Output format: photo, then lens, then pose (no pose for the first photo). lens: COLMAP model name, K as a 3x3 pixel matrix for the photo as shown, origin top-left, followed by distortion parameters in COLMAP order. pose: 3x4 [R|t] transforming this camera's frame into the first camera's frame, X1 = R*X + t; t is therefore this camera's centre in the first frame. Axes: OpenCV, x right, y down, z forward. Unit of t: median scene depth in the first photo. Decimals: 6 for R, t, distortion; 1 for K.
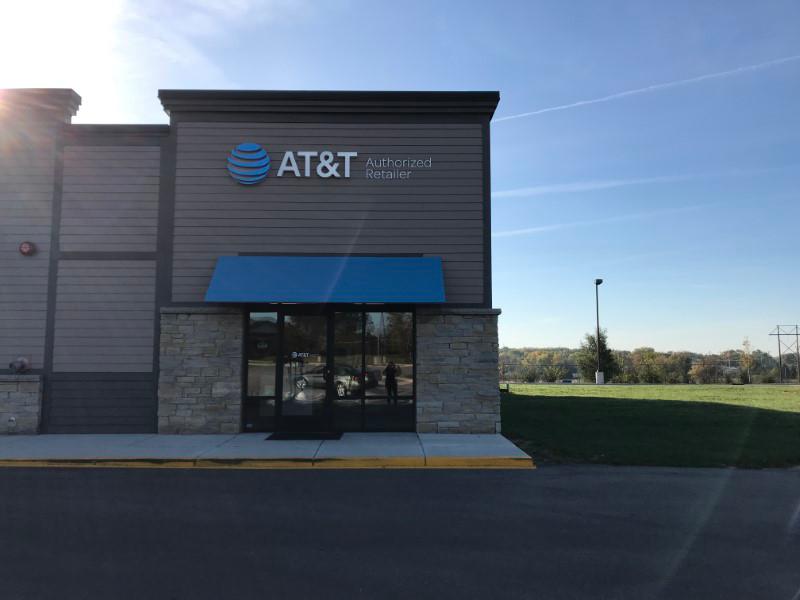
lens RADIAL K [[650.3, 0, 397.7], [0, 650.3, 275.4], [0, 0, 1]] dist [-0.012660, -0.004694]
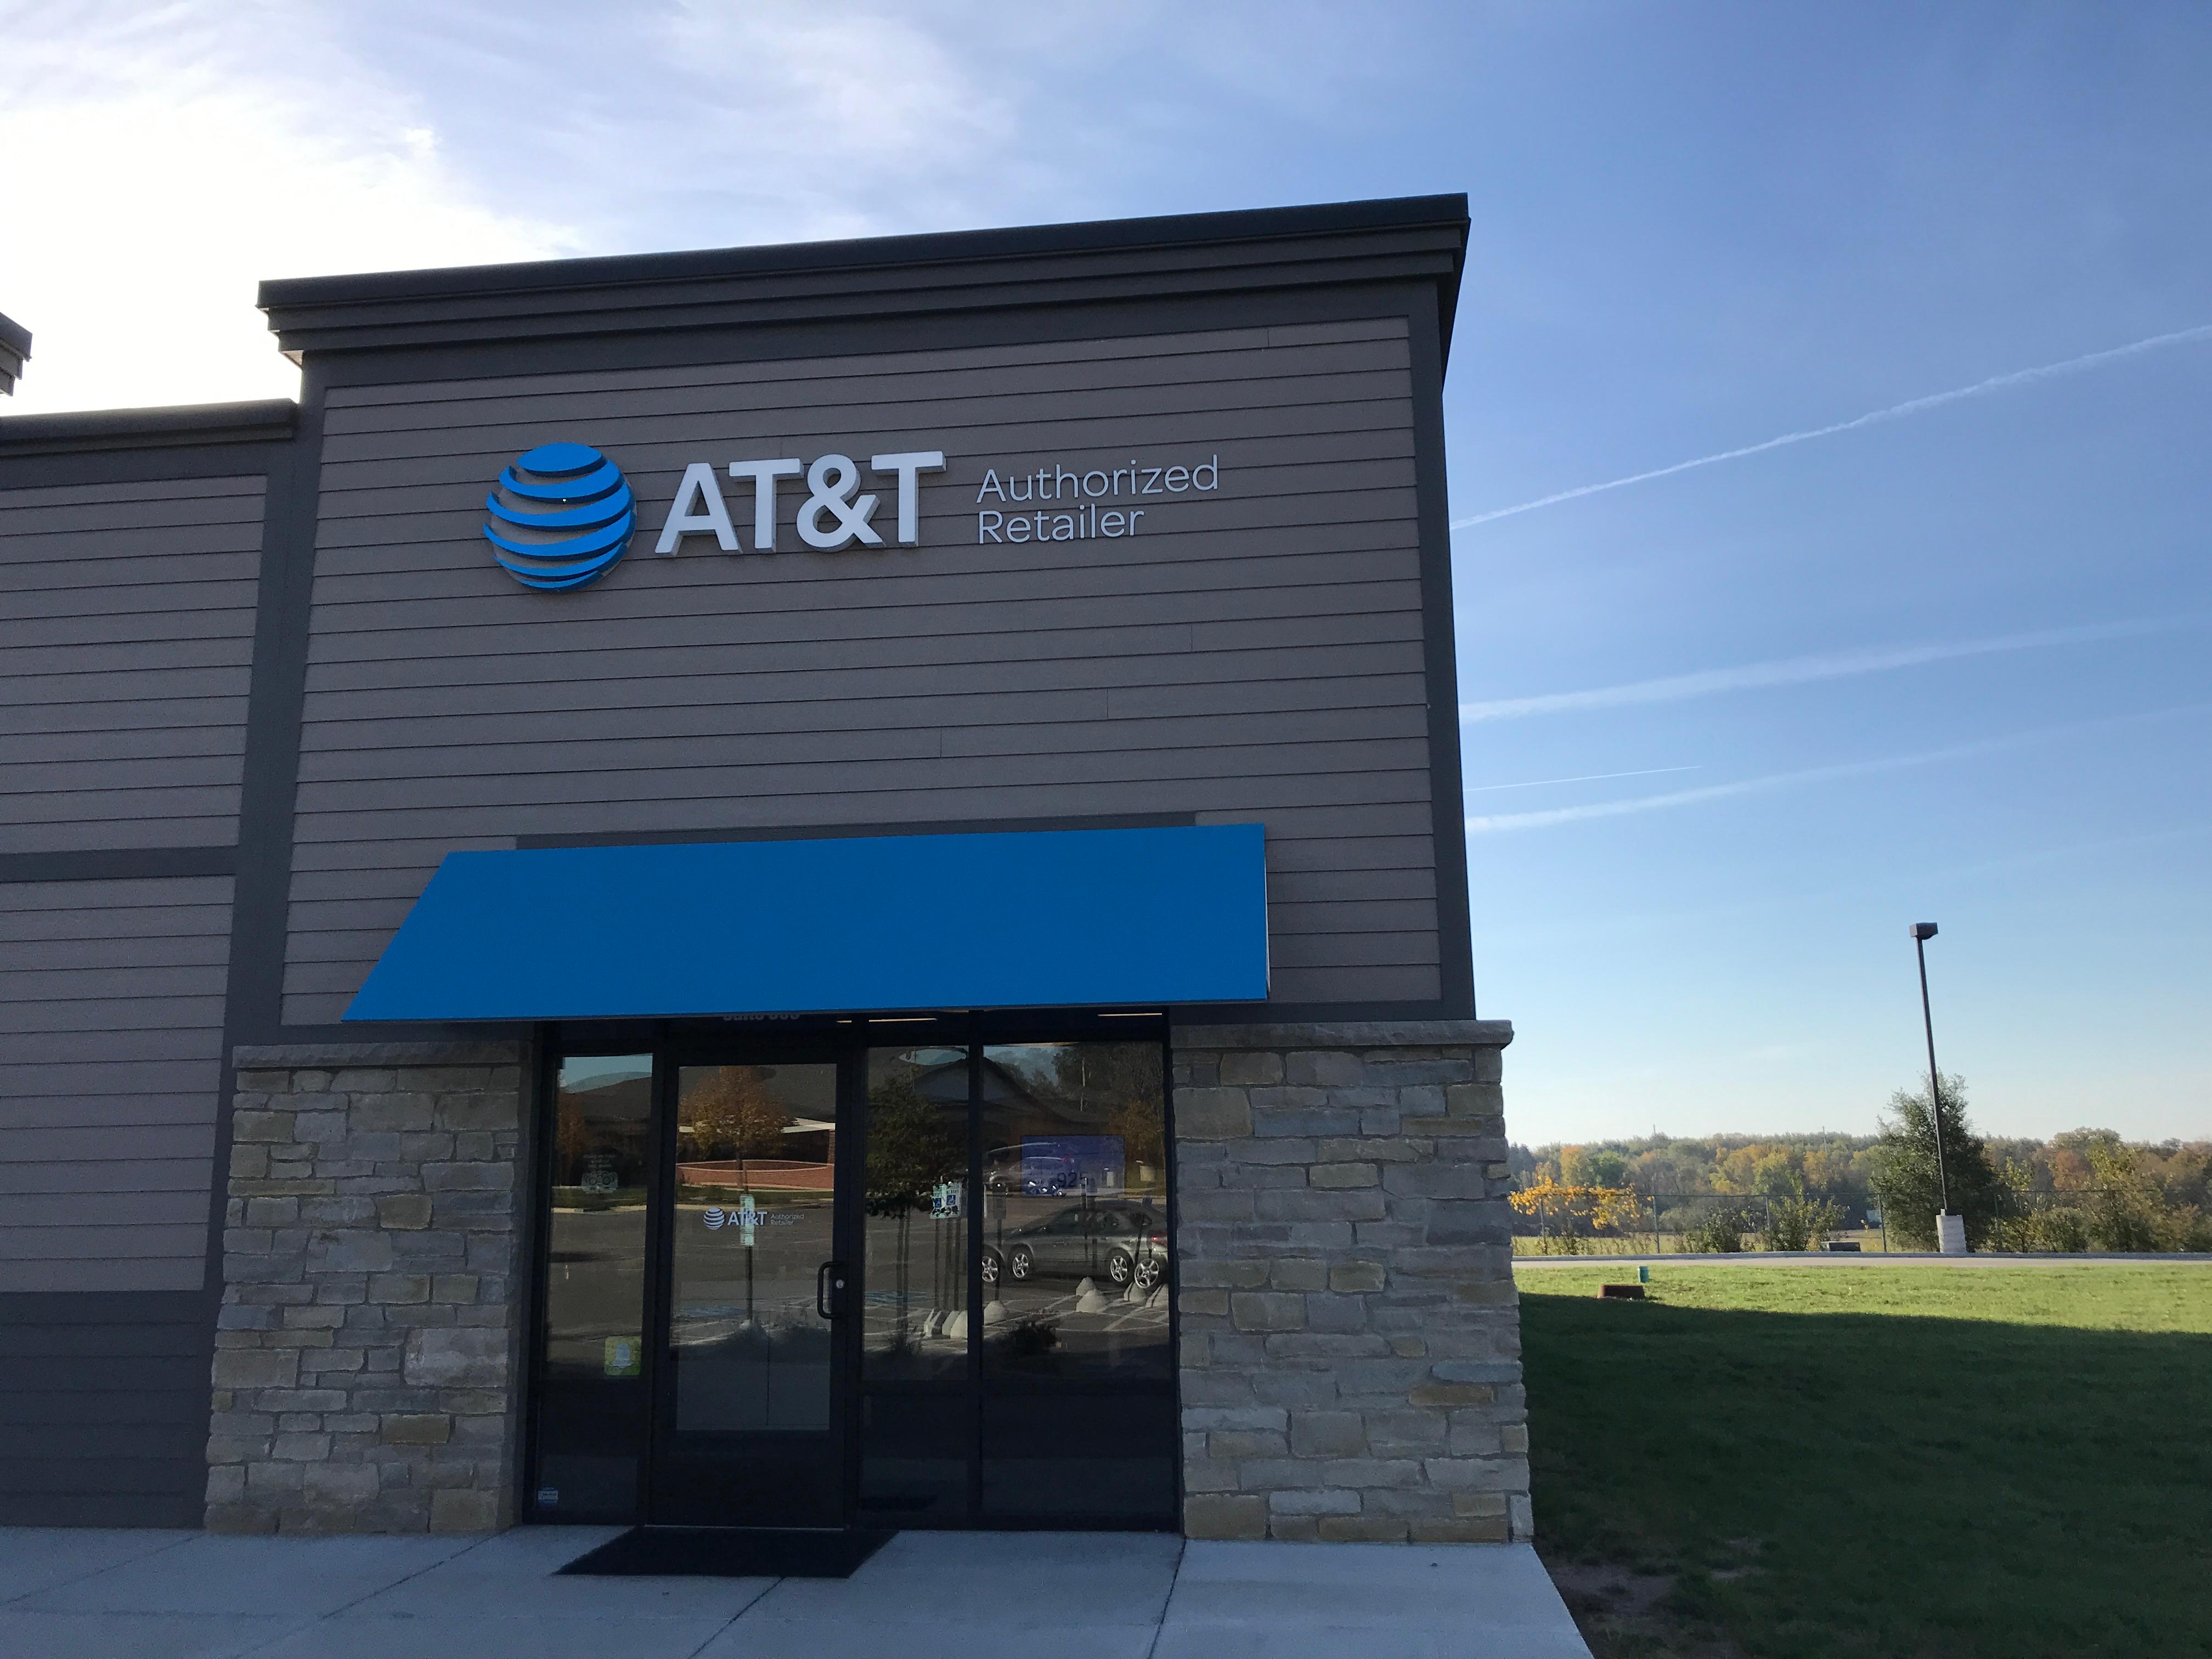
lens RADIAL K [[1798.2, 0, 1099.7], [0, 1798.2, 761.6], [0, 0, 1]] dist [-0.012660, -0.004694]
pose [[0.990969, -0.043415, -0.126869, 0.092331], [0.030666, 0.994437, -0.100767, 0.016596], [0.130538, 0.095967, 0.986788, 0.284029]]
